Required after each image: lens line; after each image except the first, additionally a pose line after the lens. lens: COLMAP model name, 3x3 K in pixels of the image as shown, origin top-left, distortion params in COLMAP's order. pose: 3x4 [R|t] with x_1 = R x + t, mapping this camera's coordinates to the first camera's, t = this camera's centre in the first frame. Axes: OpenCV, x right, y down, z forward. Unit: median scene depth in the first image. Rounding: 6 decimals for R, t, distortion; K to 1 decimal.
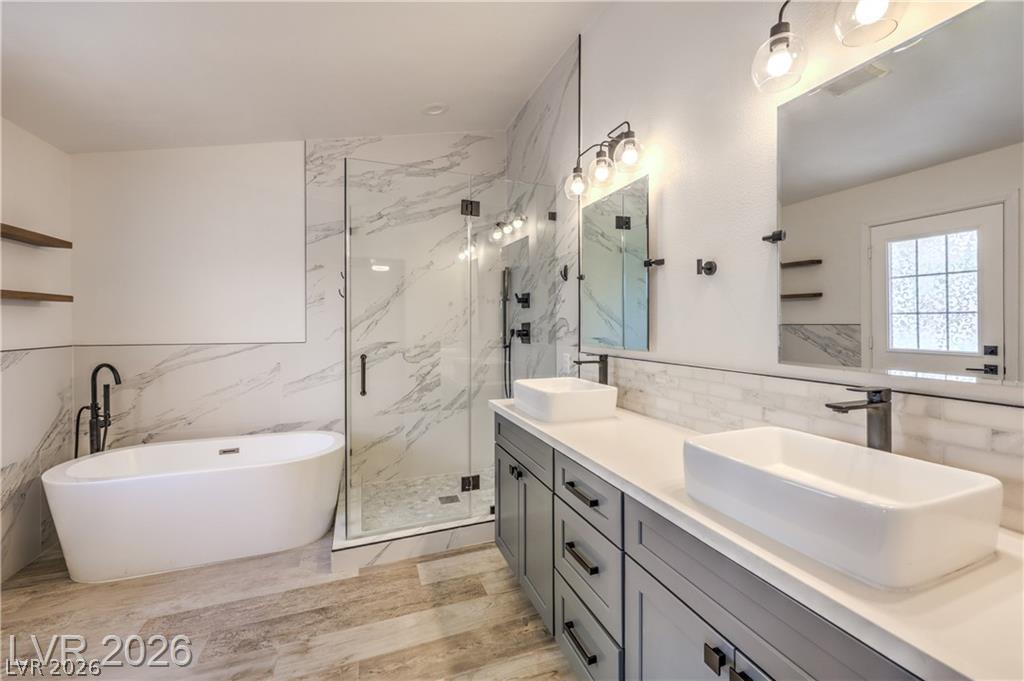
lens RADIAL K [[409.4, 0, 515.2], [0, 409.4, 331.1], [0, 0, 1]] dist [-0.003693, 0.000161]
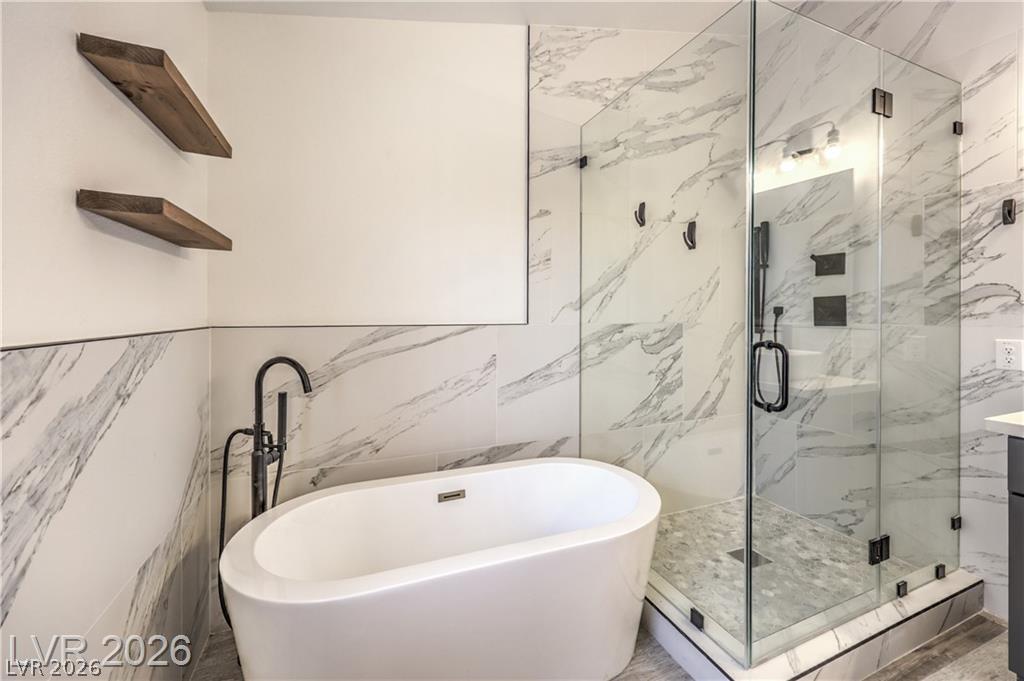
lens RADIAL K [[409.4, 0, 505.9], [0, 409.4, 317.4], [0, 0, 1]] dist [-0.003693, 0.000161]
pose [[0.999757, -0.000409, 0.022041, -0.555819], [0.000605, 0.999960, -0.008879, 0.022330], [-0.022037, 0.008890, 0.999718, 0.323012]]
